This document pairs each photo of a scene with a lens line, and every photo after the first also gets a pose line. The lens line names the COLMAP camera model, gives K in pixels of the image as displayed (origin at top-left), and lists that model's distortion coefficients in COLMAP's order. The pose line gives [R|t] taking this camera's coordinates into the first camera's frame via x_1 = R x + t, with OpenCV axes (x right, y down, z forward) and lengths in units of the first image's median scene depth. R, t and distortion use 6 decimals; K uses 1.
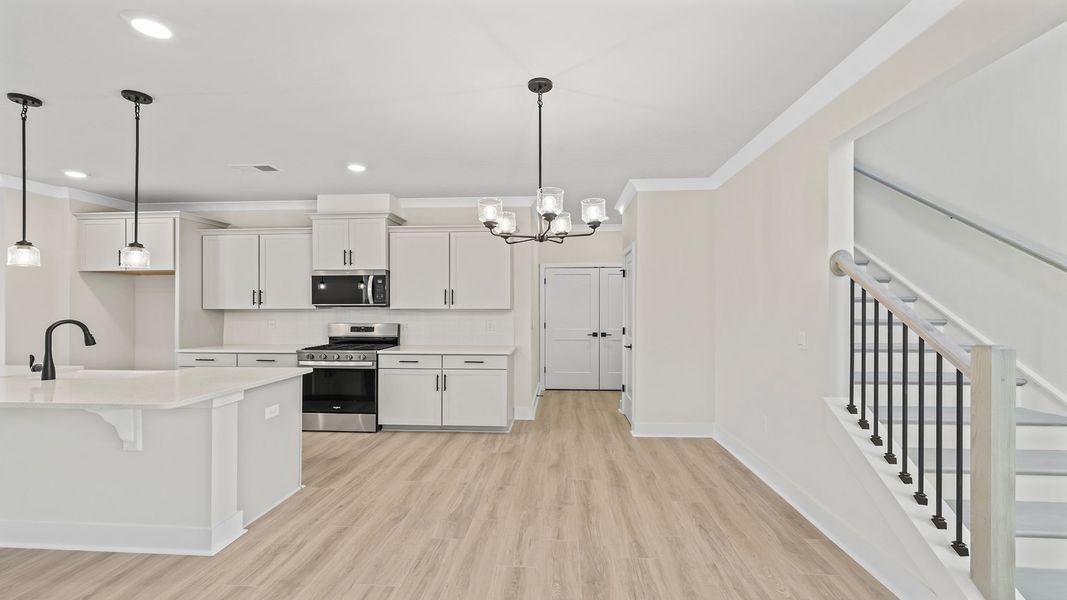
lens RADIAL K [[474.0, 0, 530.5], [0, 474.0, 303.9], [0, 0, 1]] dist [-0.018879, -0.000411]
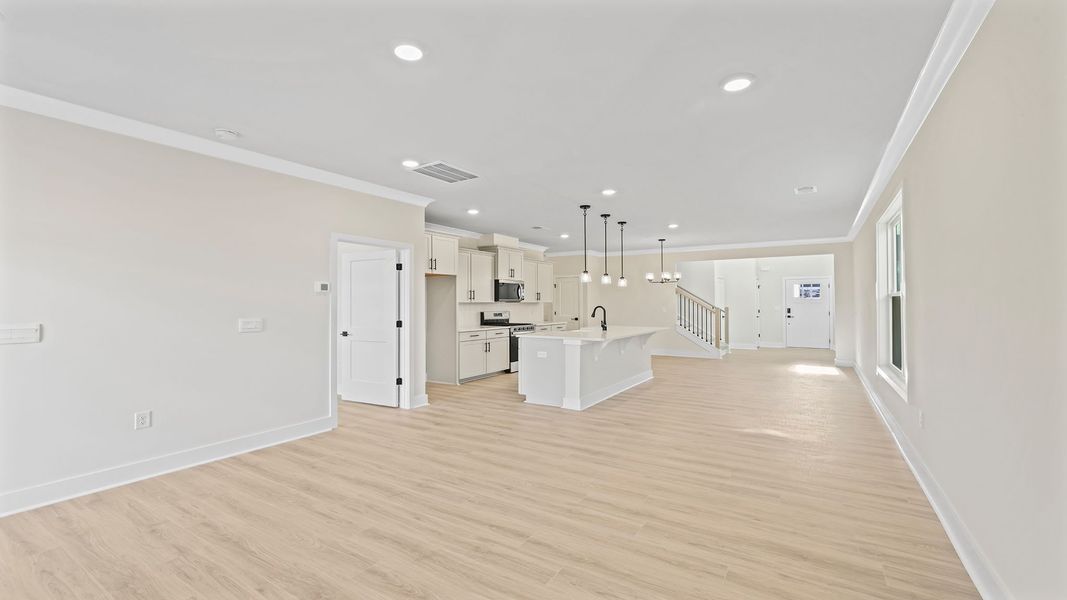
lens RADIAL K [[474.0, 0, 531.7], [0, 474.0, 299.3], [0, 0, 1]] dist [-0.018879, -0.000411]
pose [[0.453430, 0.008584, 0.891251, -1.804820], [-0.008559, 0.999949, -0.005276, 0.006920], [-0.891251, -0.005236, 0.453480, 0.130828]]
